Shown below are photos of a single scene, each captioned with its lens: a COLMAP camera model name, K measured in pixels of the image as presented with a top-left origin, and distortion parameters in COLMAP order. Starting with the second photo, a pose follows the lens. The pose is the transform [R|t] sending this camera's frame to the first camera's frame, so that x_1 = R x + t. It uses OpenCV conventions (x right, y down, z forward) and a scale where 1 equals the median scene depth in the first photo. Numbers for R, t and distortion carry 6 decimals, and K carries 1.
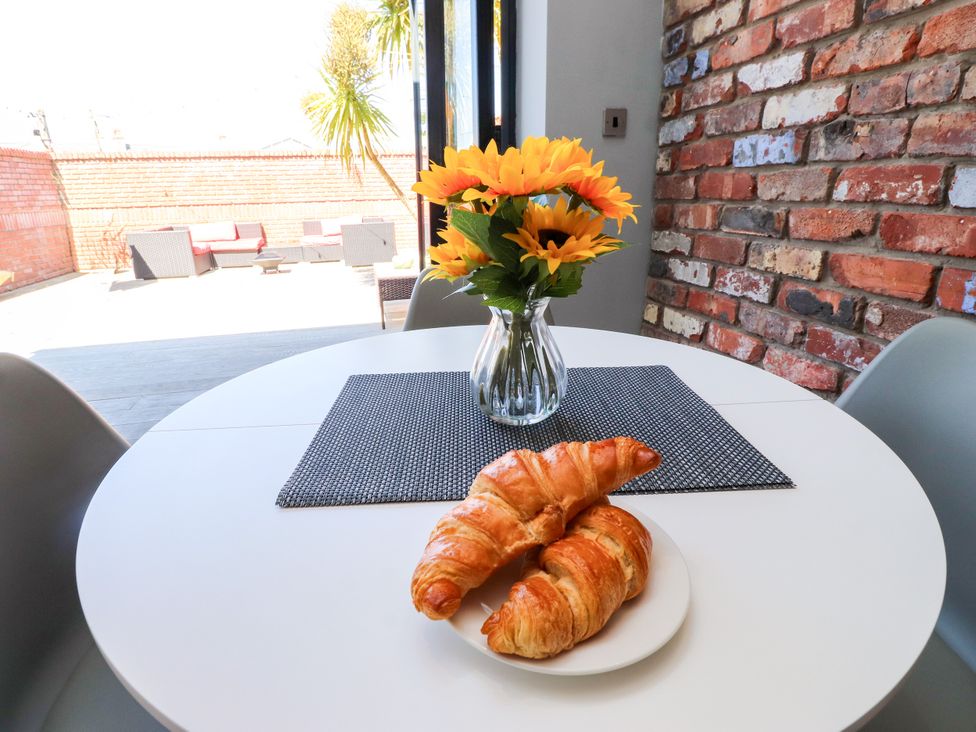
lens RADIAL K [[514.1, 0, 488.8], [0, 514.1, 364.2], [0, 0, 1]] dist [-0.000972, -0.012920]
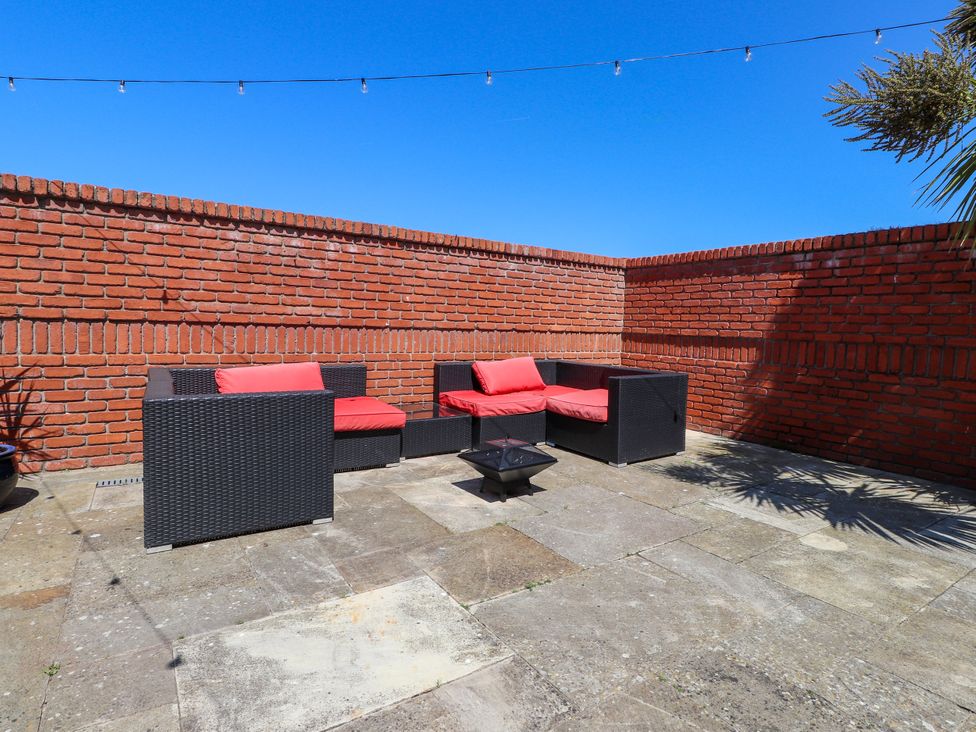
lens RADIAL K [[514.1, 0, 477.2], [0, 514.1, 366.0], [0, 0, 1]] dist [-0.000972, -0.012920]
pose [[0.943313, 0.023445, 0.331076, -0.535581], [0.060961, 0.968294, -0.242263, -0.162958], [-0.326258, 0.248713, 0.911975, 0.563420]]
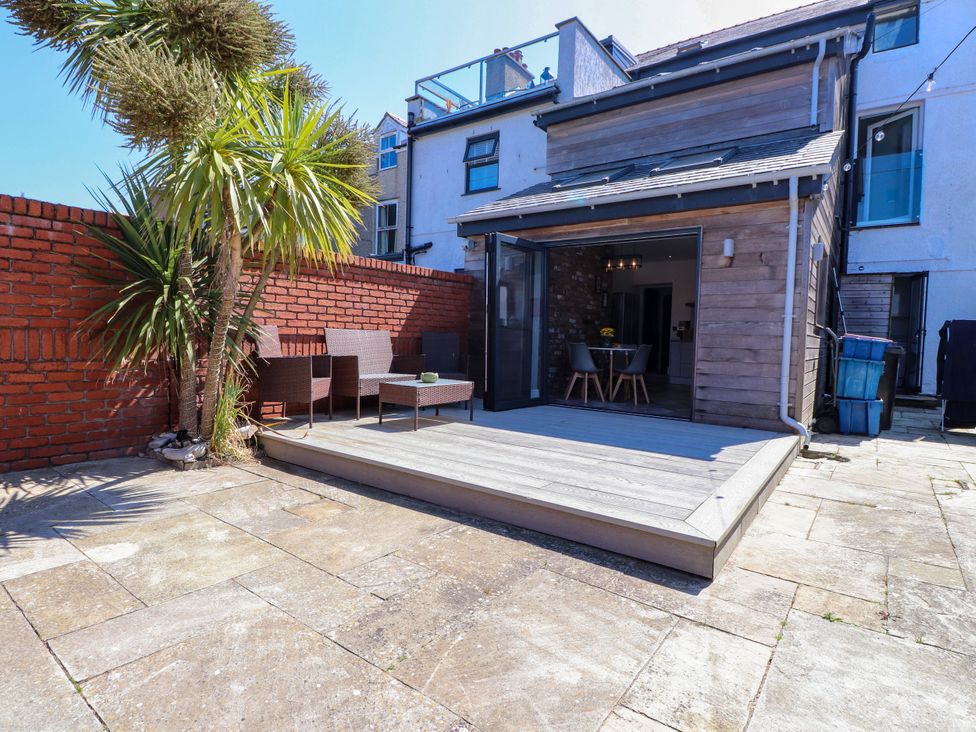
lens RADIAL K [[514.1, 0, 488.7], [0, 514.1, 364.4], [0, 0, 1]] dist [-0.000972, -0.012920]
pose [[-0.633214, -0.041403, 0.772869, -0.574773], [0.233780, 0.941695, 0.241984, -0.237056], [-0.737826, 0.333909, -0.586615, 0.778448]]
